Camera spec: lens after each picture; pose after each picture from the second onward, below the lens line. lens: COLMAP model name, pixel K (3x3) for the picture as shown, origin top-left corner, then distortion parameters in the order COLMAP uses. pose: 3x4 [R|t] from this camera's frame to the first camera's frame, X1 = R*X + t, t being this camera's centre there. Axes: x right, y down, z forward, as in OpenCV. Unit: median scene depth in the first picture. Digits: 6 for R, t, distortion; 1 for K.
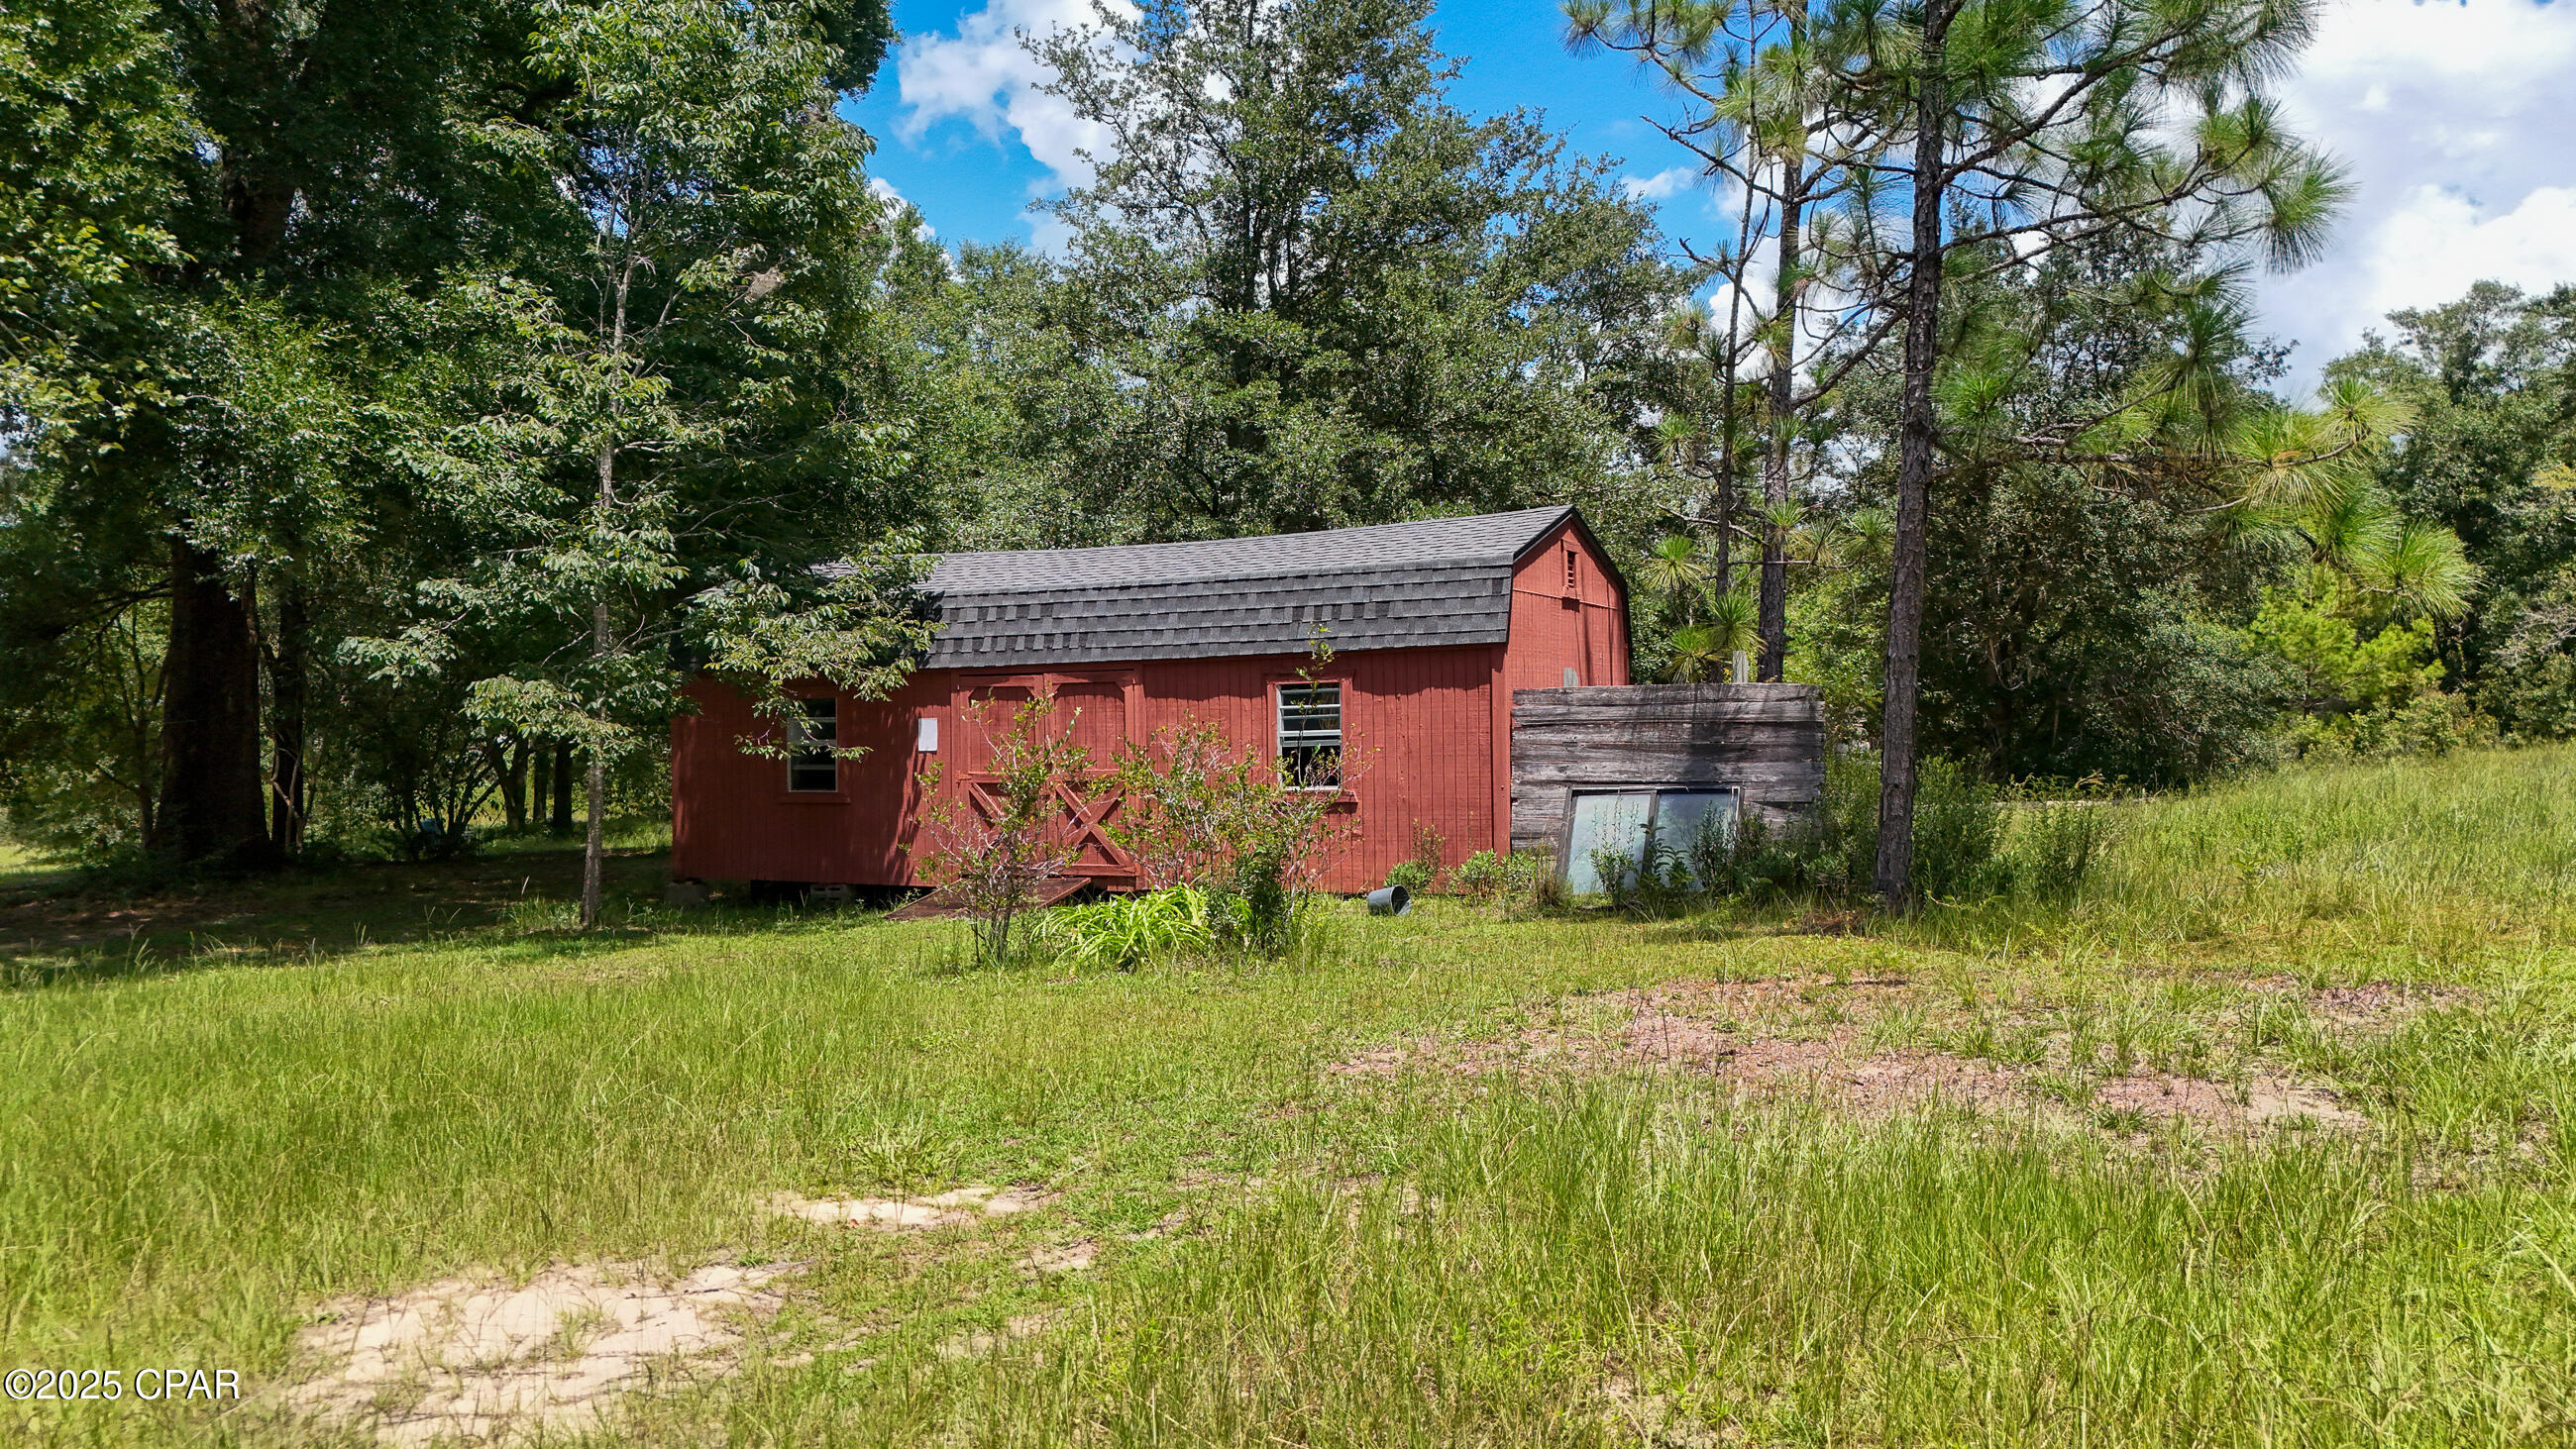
lens RADIAL K [[1875.8, 0, 1288.0], [0, 1875.8, 724.5], [0, 0, 1]] dist [0.066718, -0.068173]
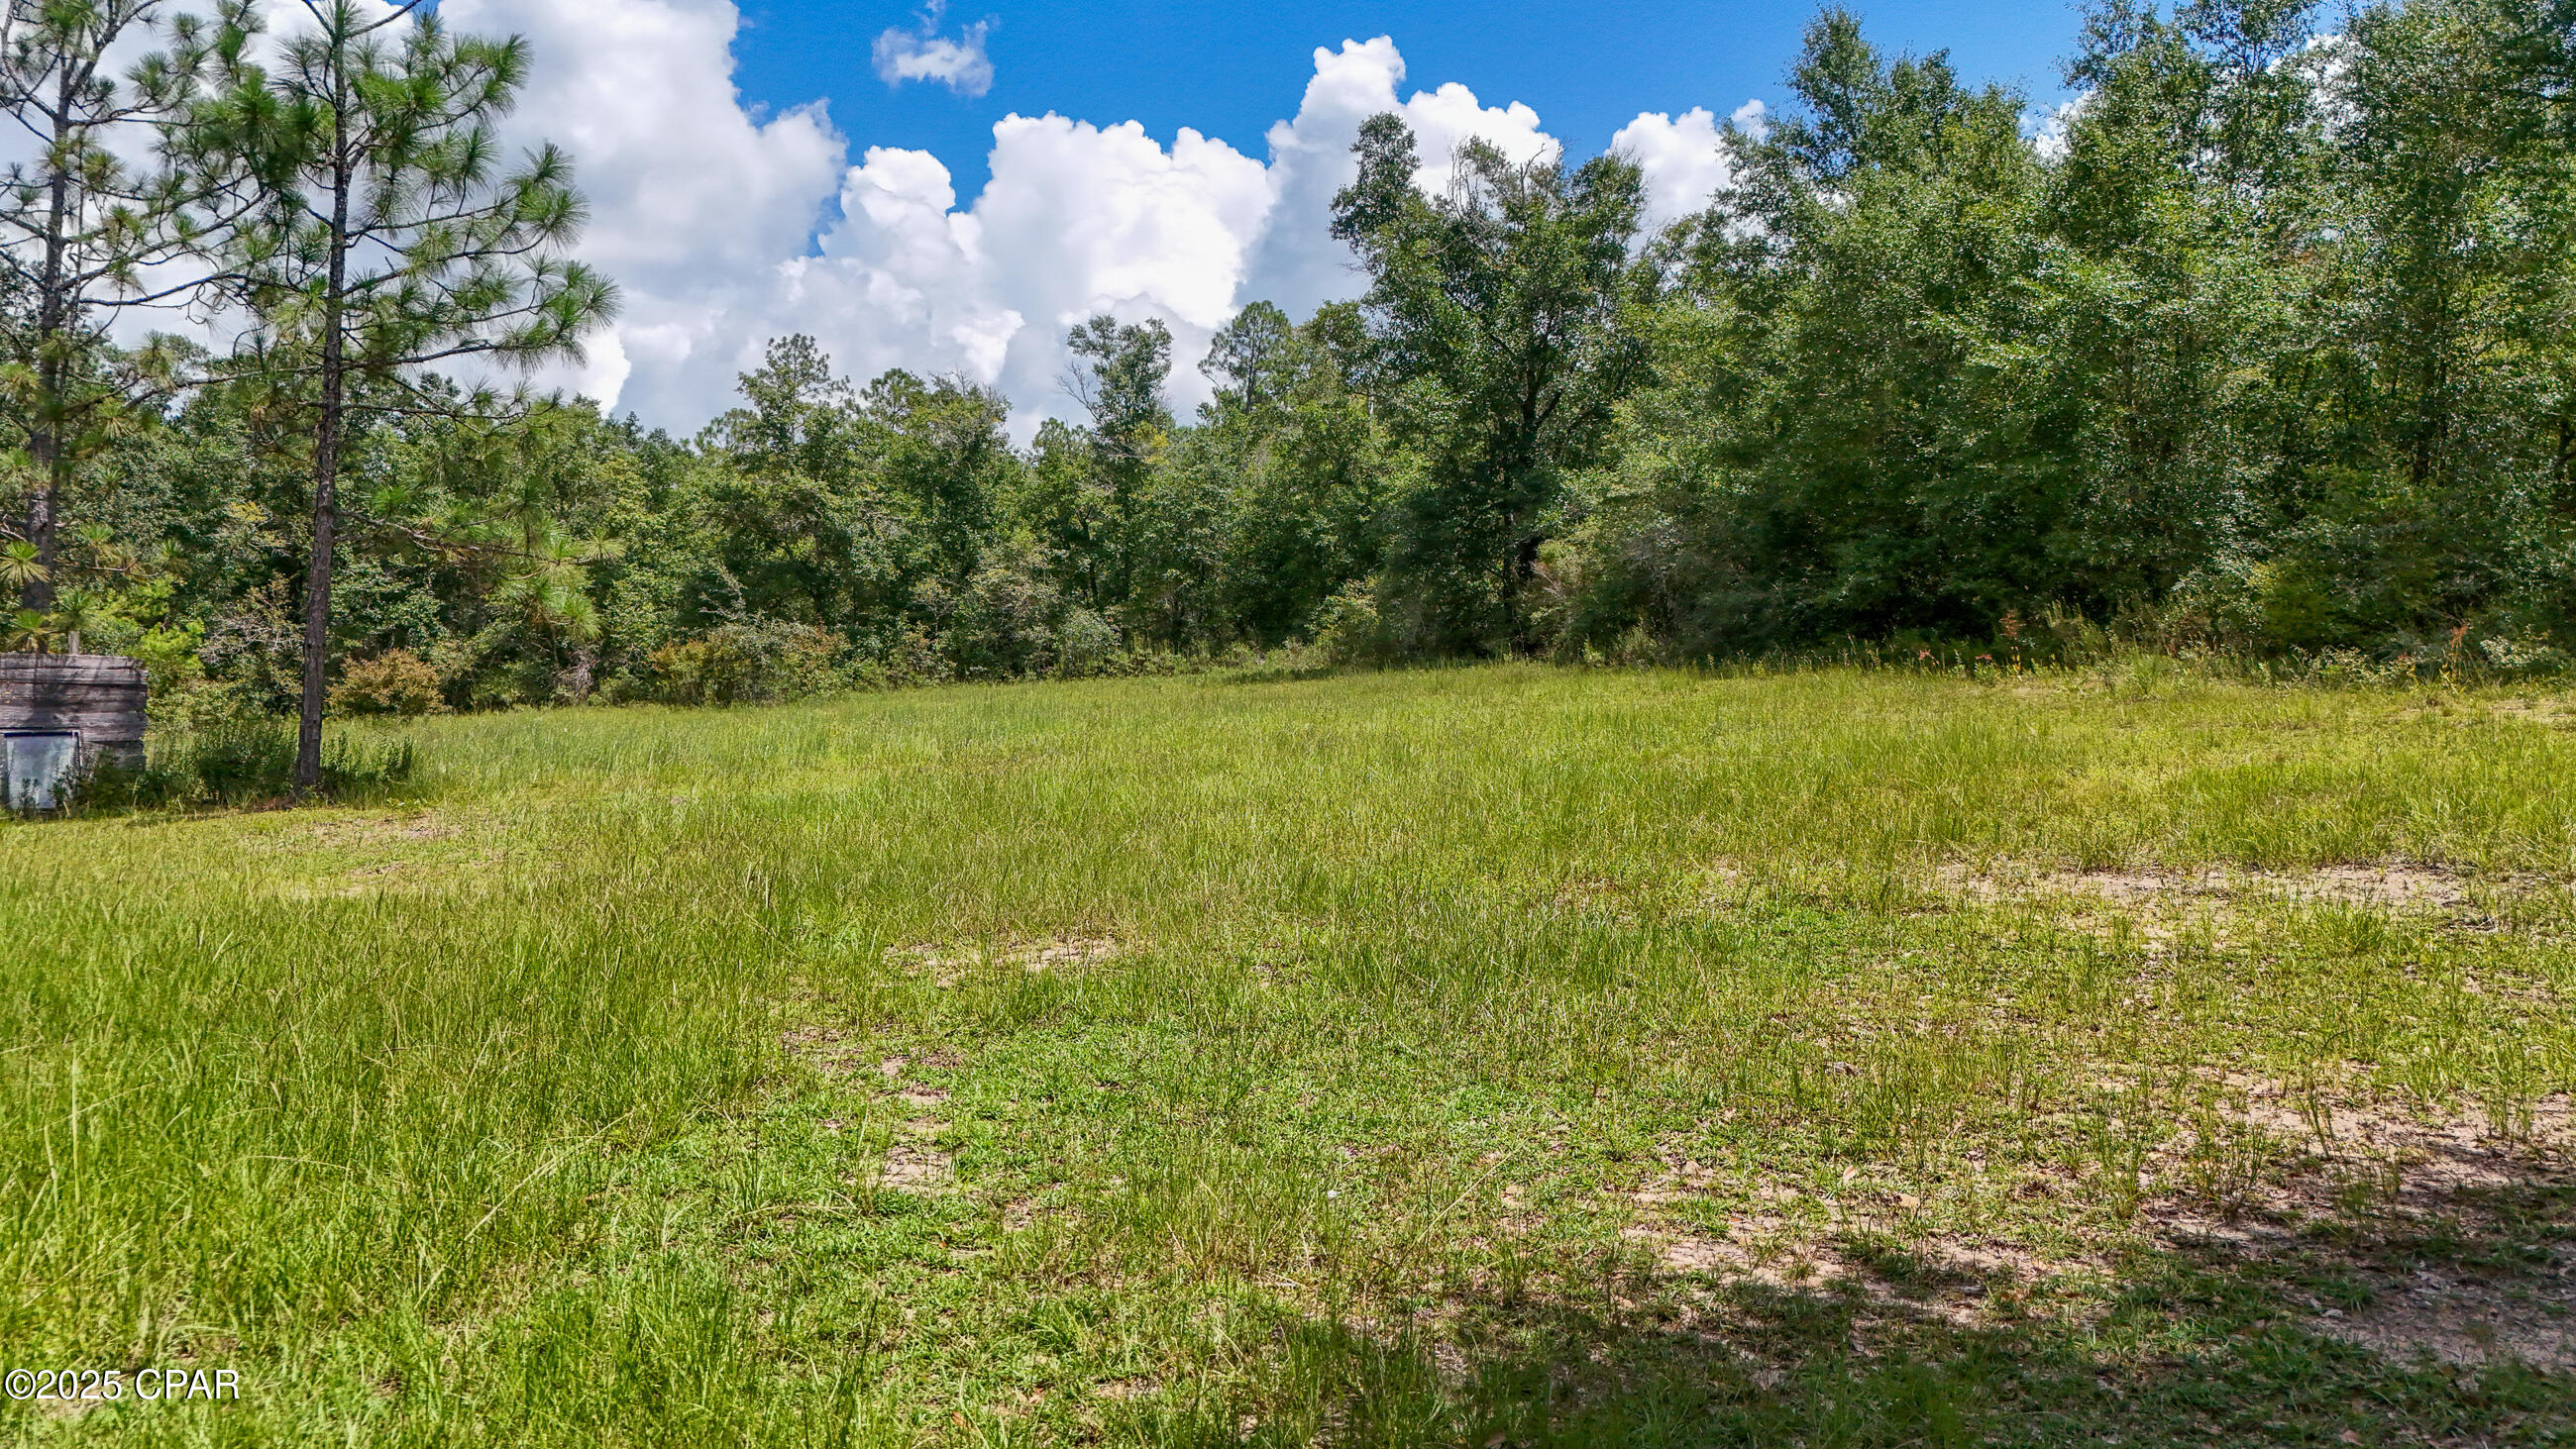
lens RADIAL K [[1875.8, 0, 1288.0], [0, 1875.8, 724.5], [0, 0, 1]] dist [0.066718, -0.068173]
pose [[0.389816, 0.013308, 0.920797, -0.687626], [-0.016015, 0.999842, -0.007670, 0.024923], [-0.920754, -0.011756, 0.389967, -0.350522]]
